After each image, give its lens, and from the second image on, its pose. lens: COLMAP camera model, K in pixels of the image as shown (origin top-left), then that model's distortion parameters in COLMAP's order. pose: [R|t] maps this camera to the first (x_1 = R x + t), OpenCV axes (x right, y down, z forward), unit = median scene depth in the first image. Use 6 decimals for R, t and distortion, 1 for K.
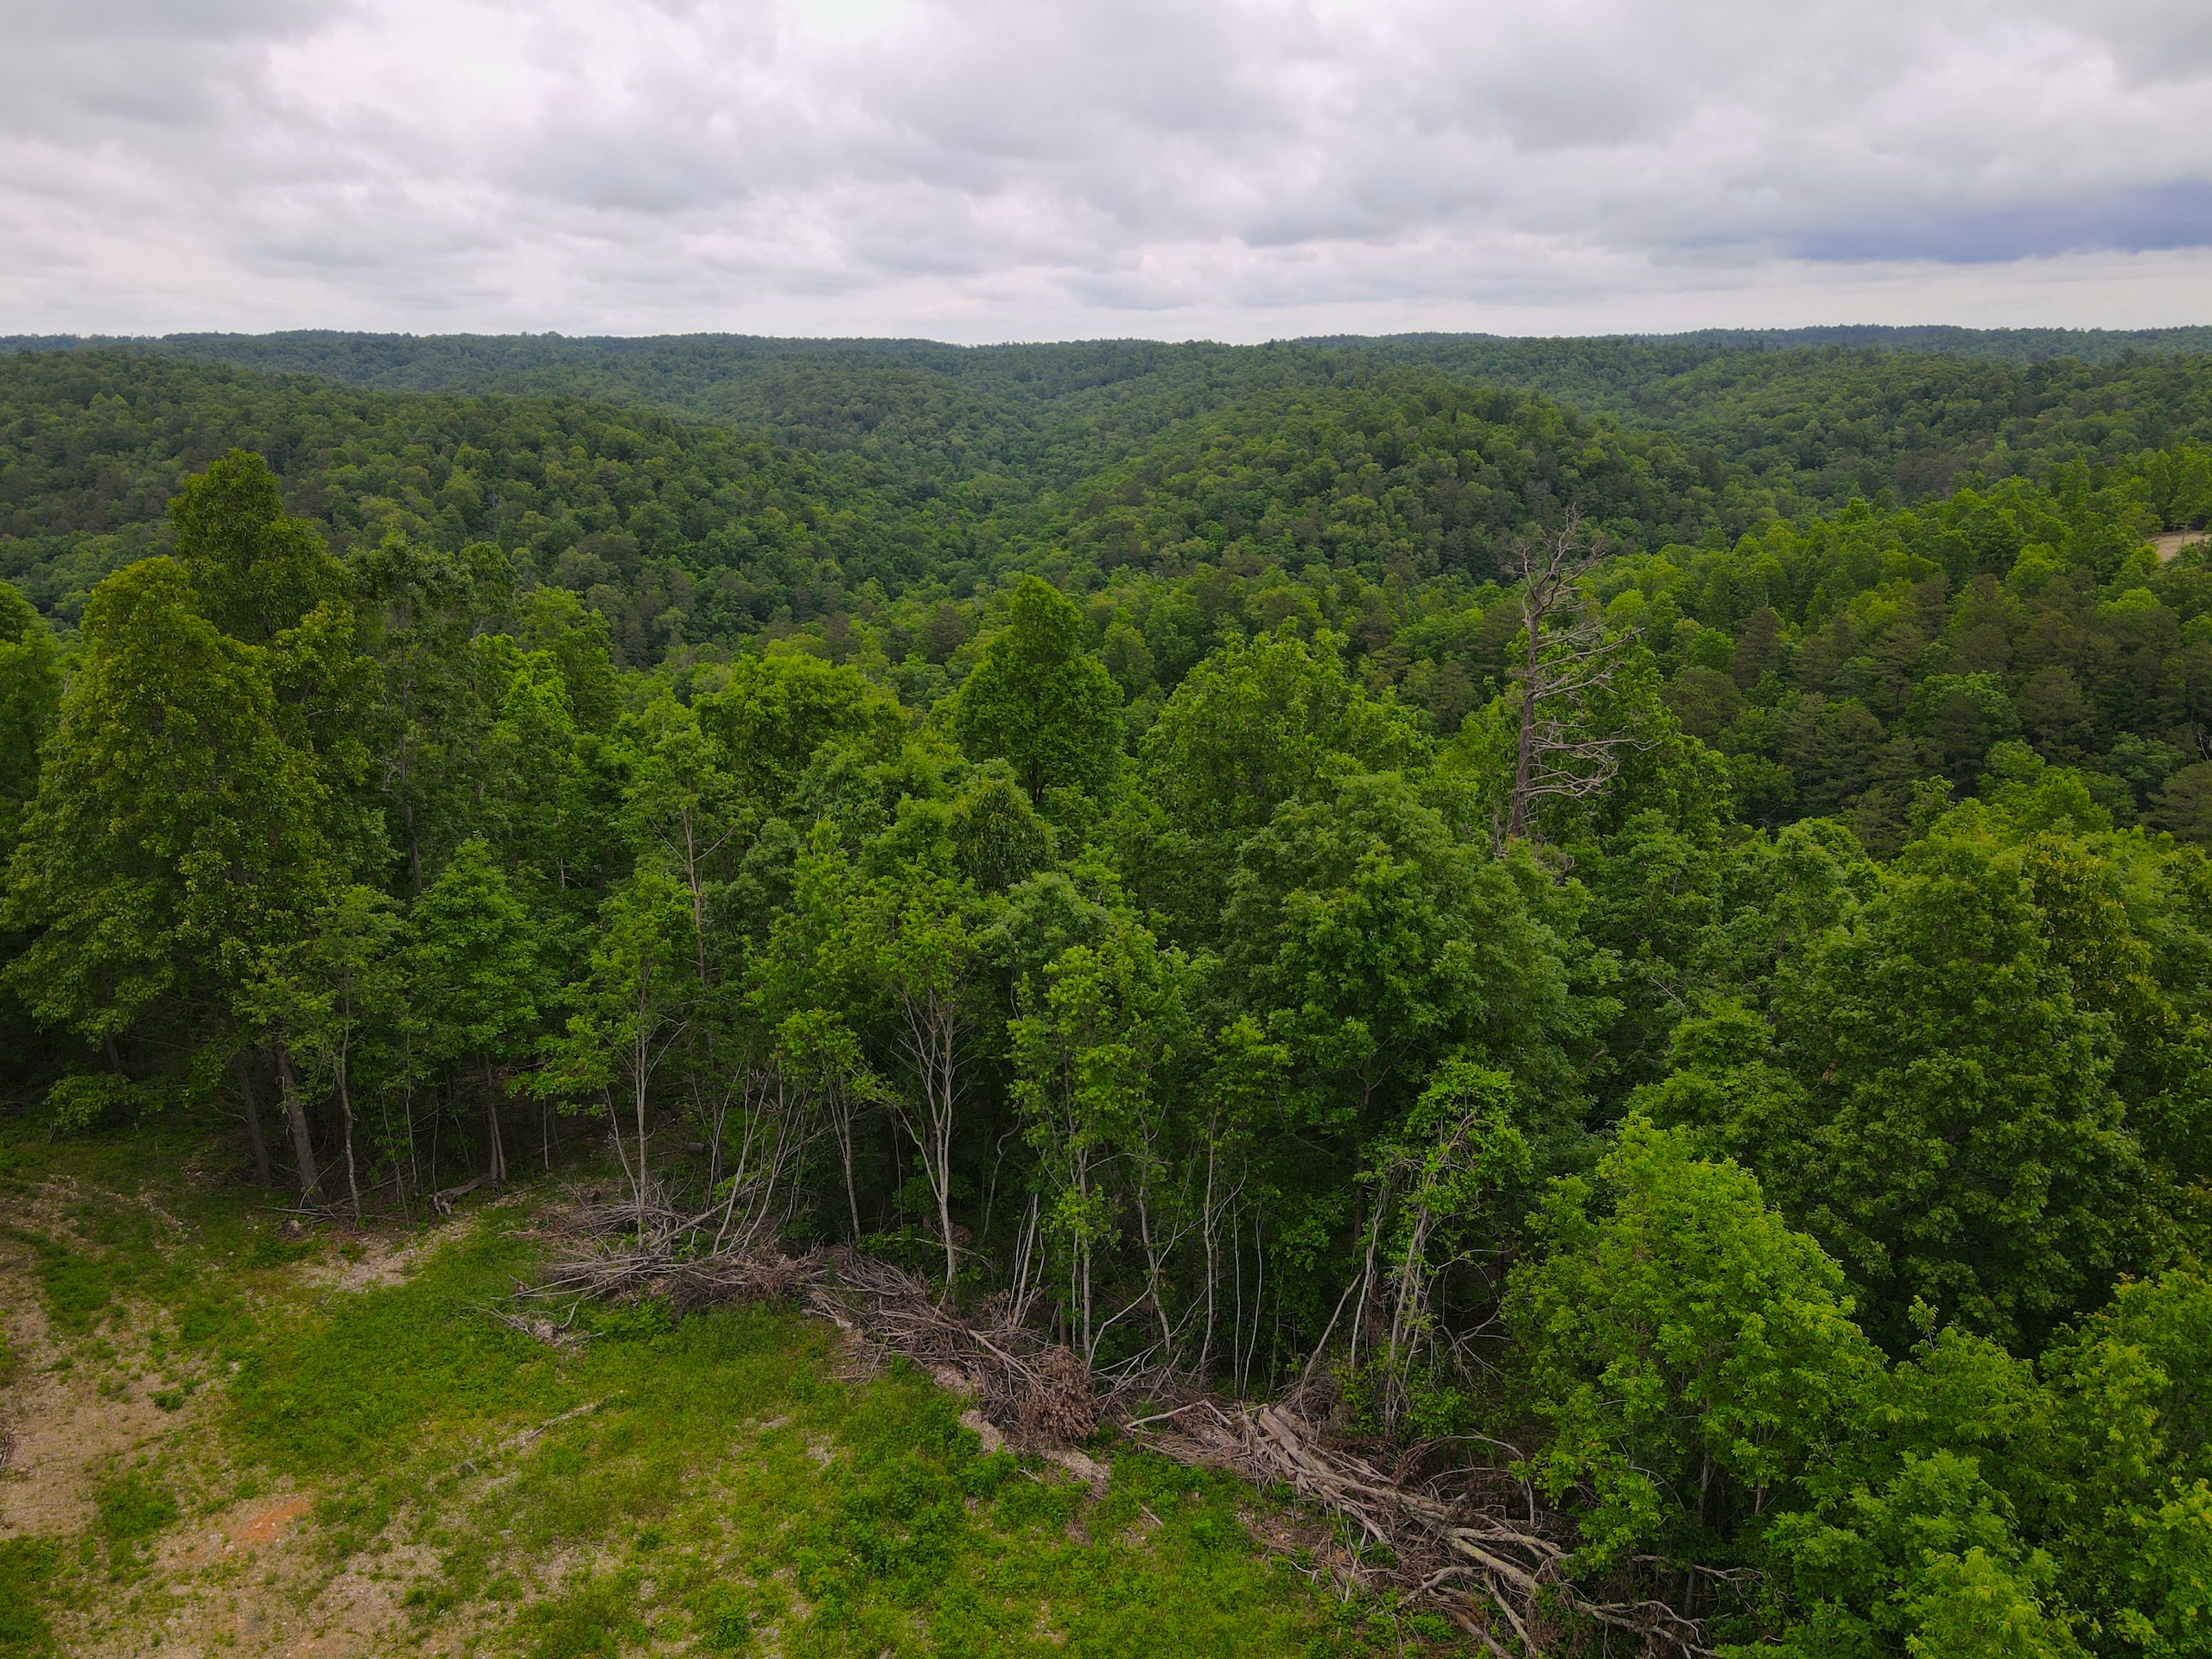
lens RADIAL K [[1638.0, 0, 1106.0], [0, 1638.0, 829.5], [0, 0, 1]] dist [0.009061, 0.019563]
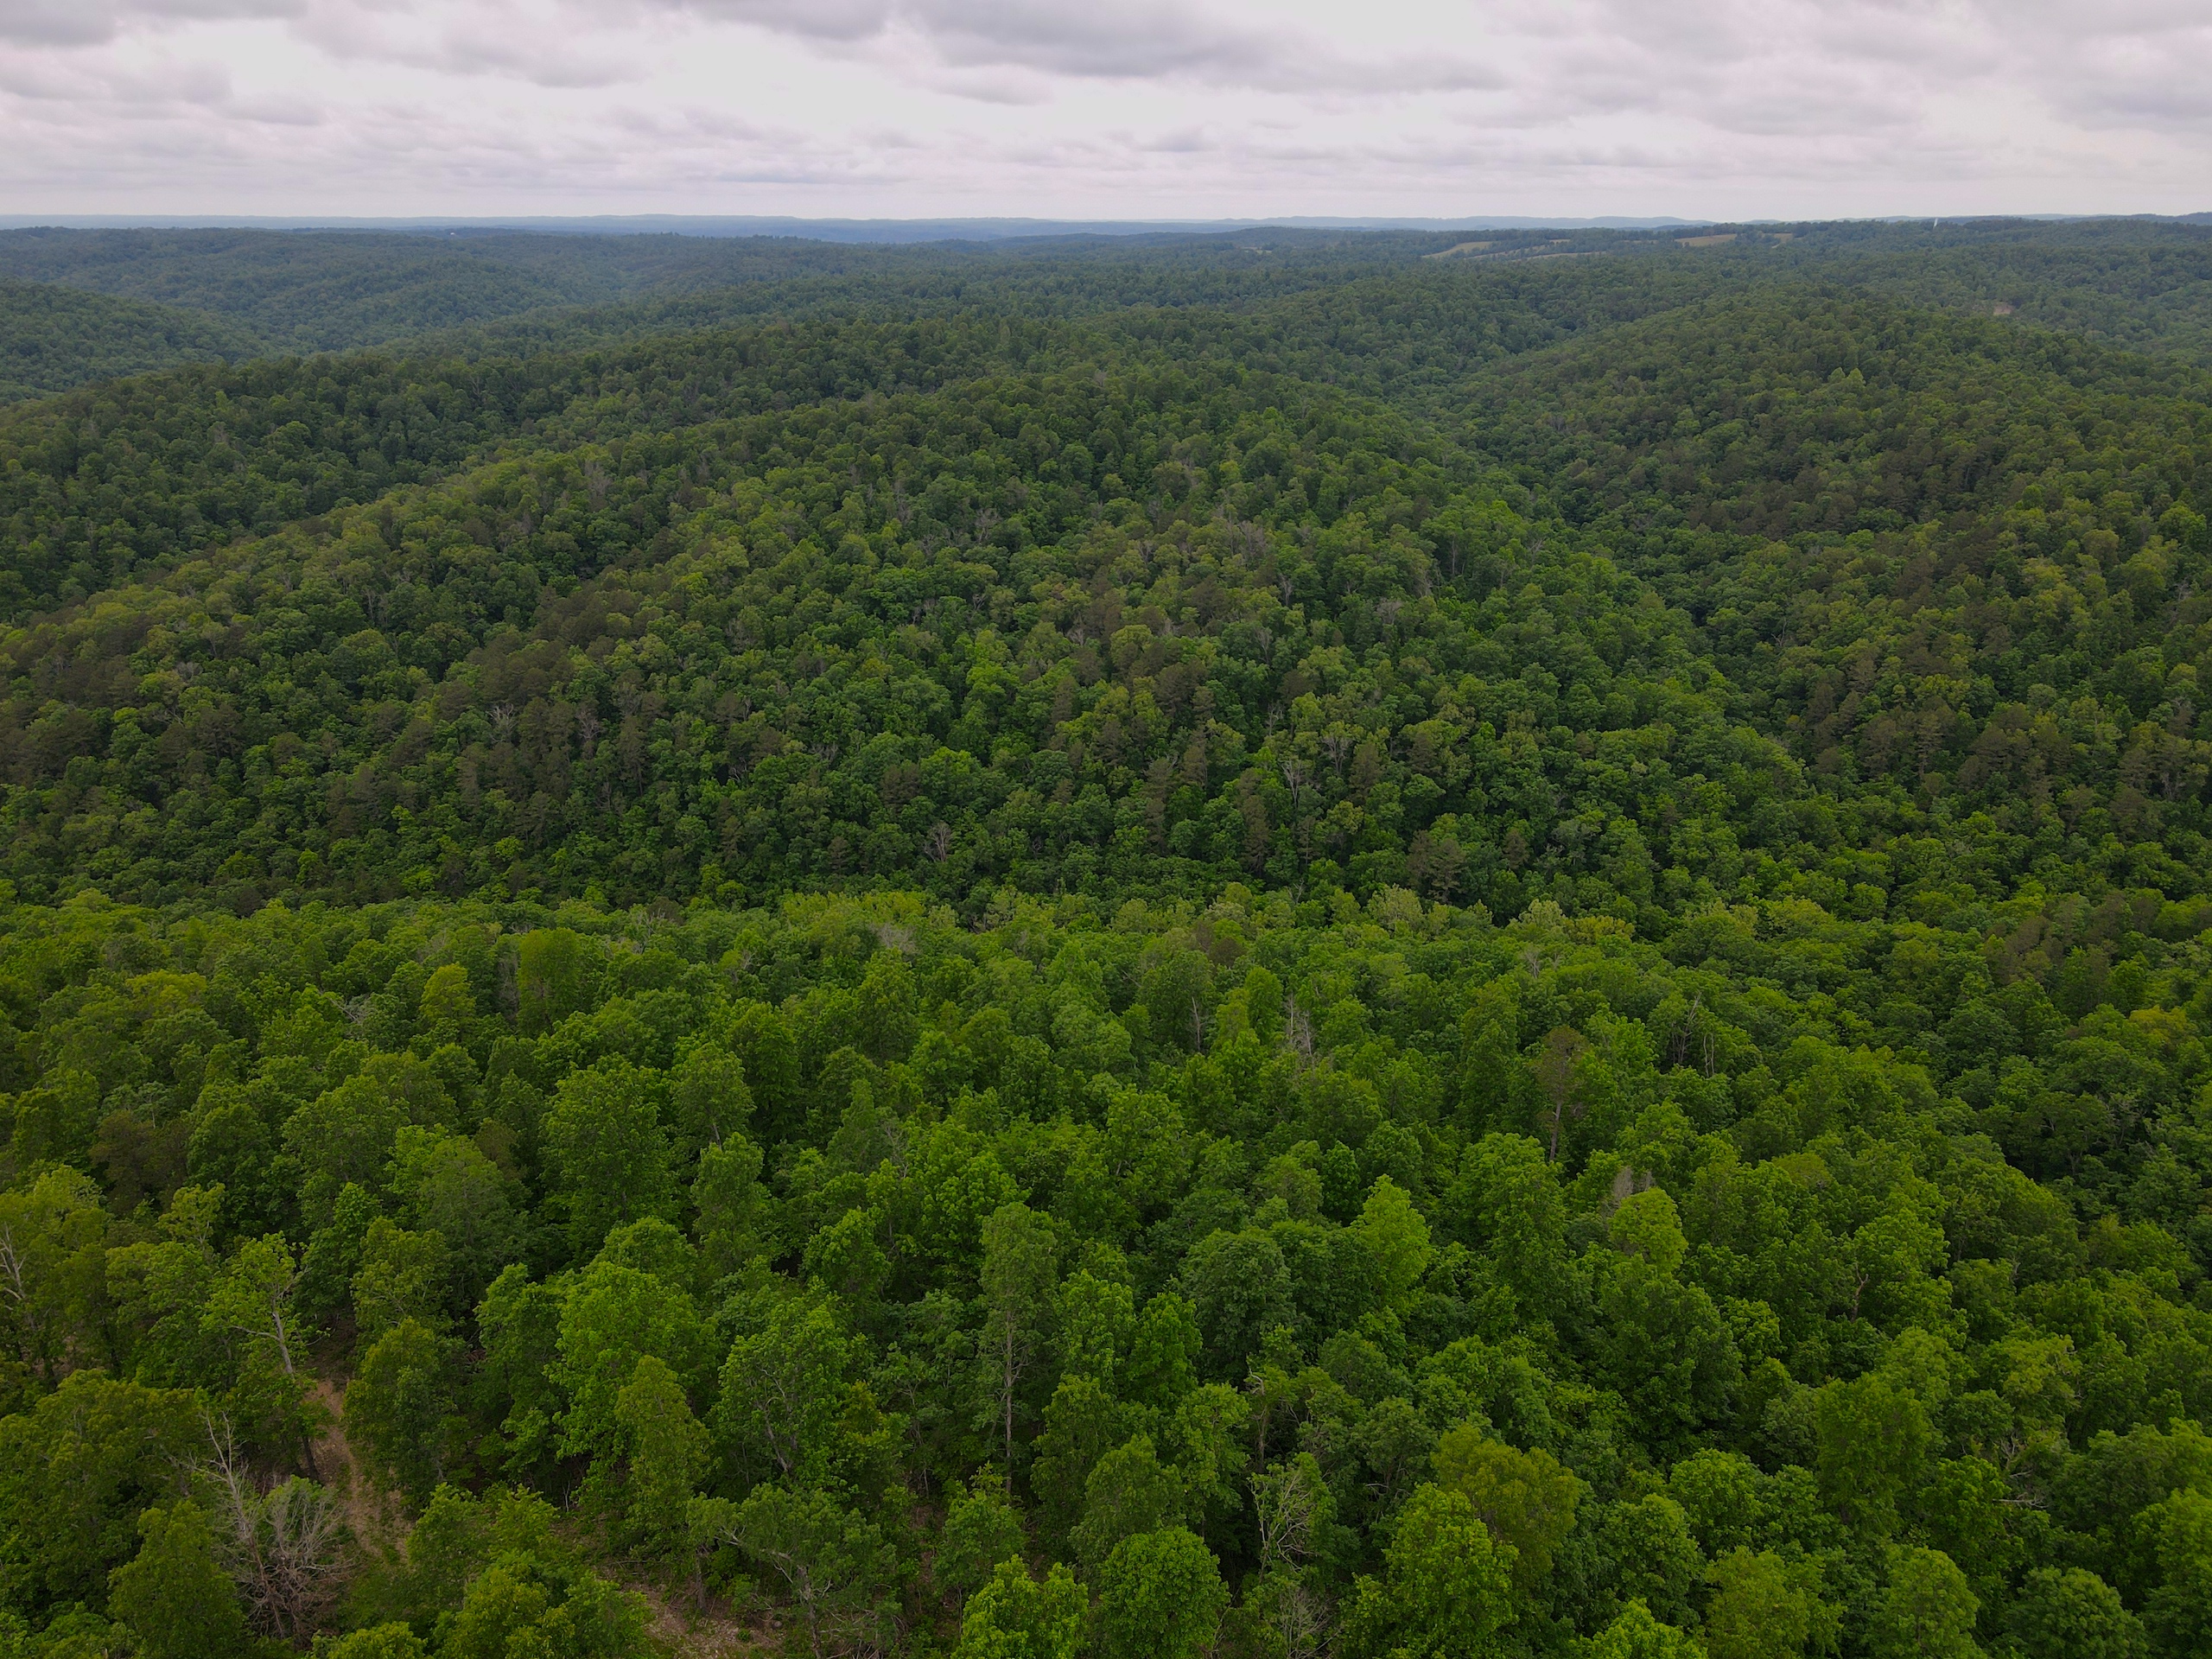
lens RADIAL K [[1638.0, 0, 1106.0], [0, 1638.0, 829.5], [0, 0, 1]] dist [0.009061, 0.019563]
pose [[0.571937, 0.306831, -0.760751, 0.003482], [-0.241704, 0.949272, 0.201153, -0.111428], [0.783880, 0.068830, 0.617086, 0.024548]]
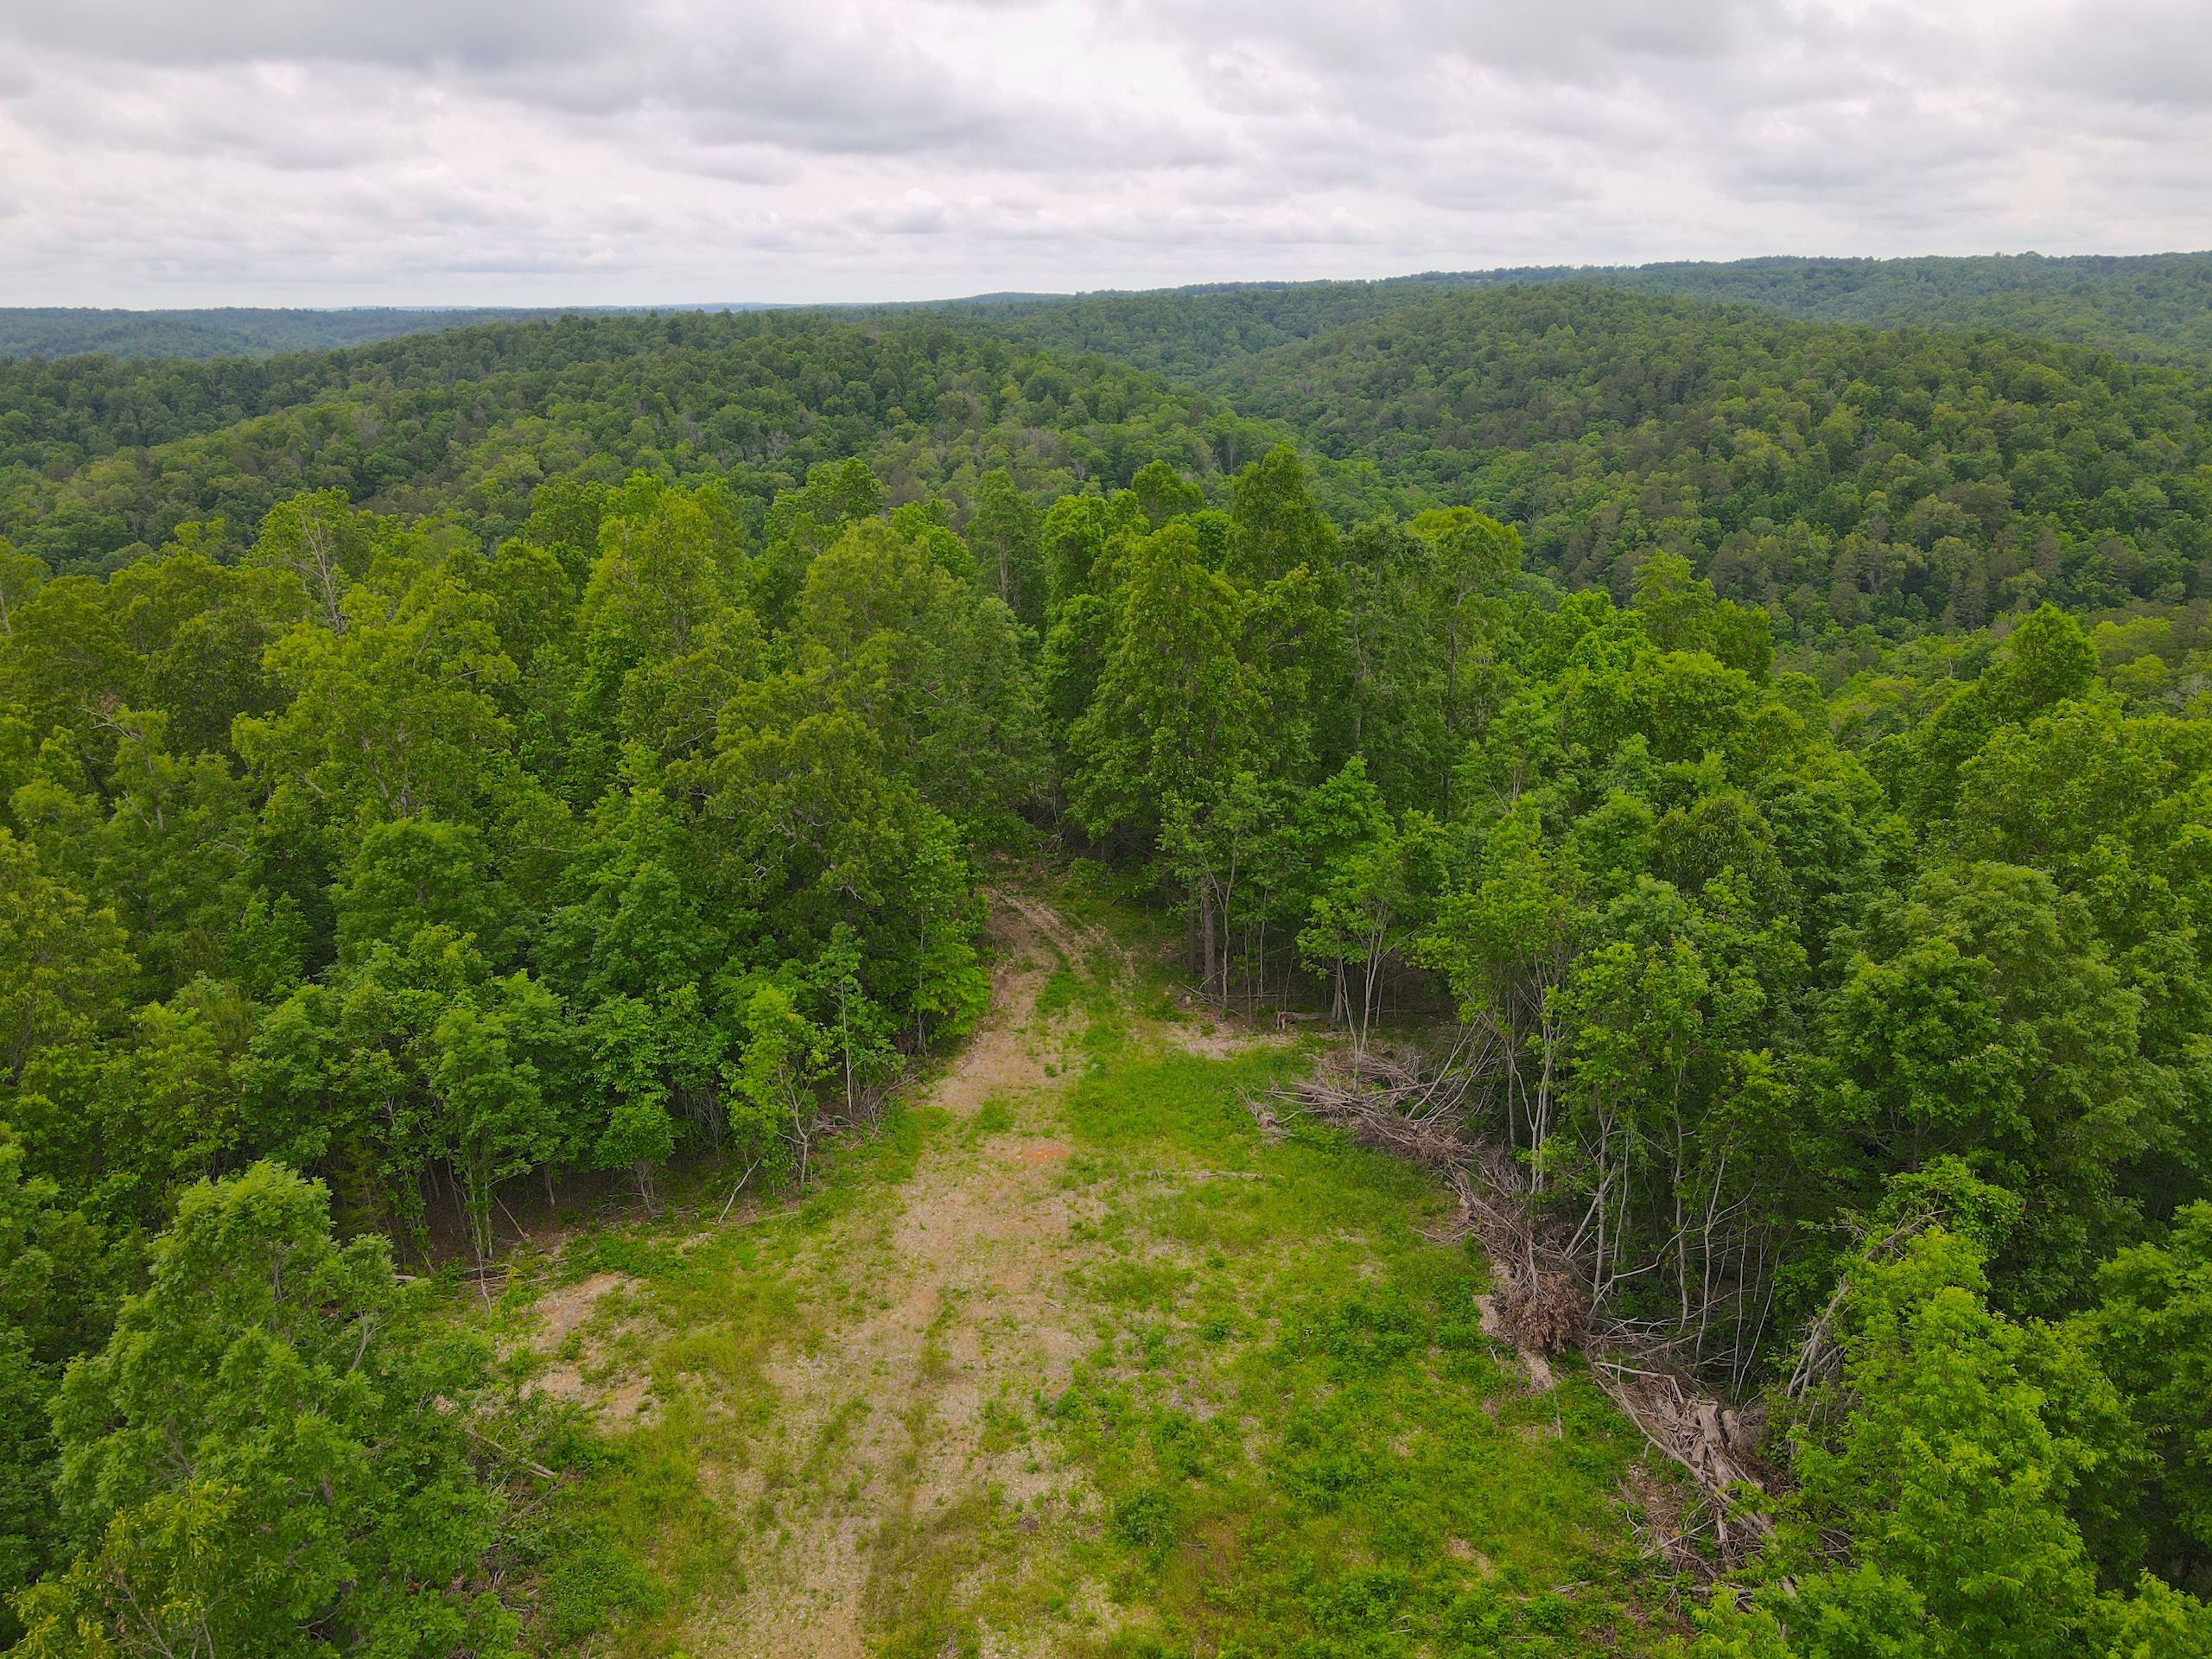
lens RADIAL K [[1641.8, 0, 1106.0], [0, 1641.8, 829.5], [0, 0, 1]] dist [0.014716, 0.010624]
pose [[0.693168, 0.224481, -0.684928, 0.034614], [-0.195548, 0.973194, 0.121058, -0.005208], [0.693743, 0.050023, 0.718483, -0.006155]]
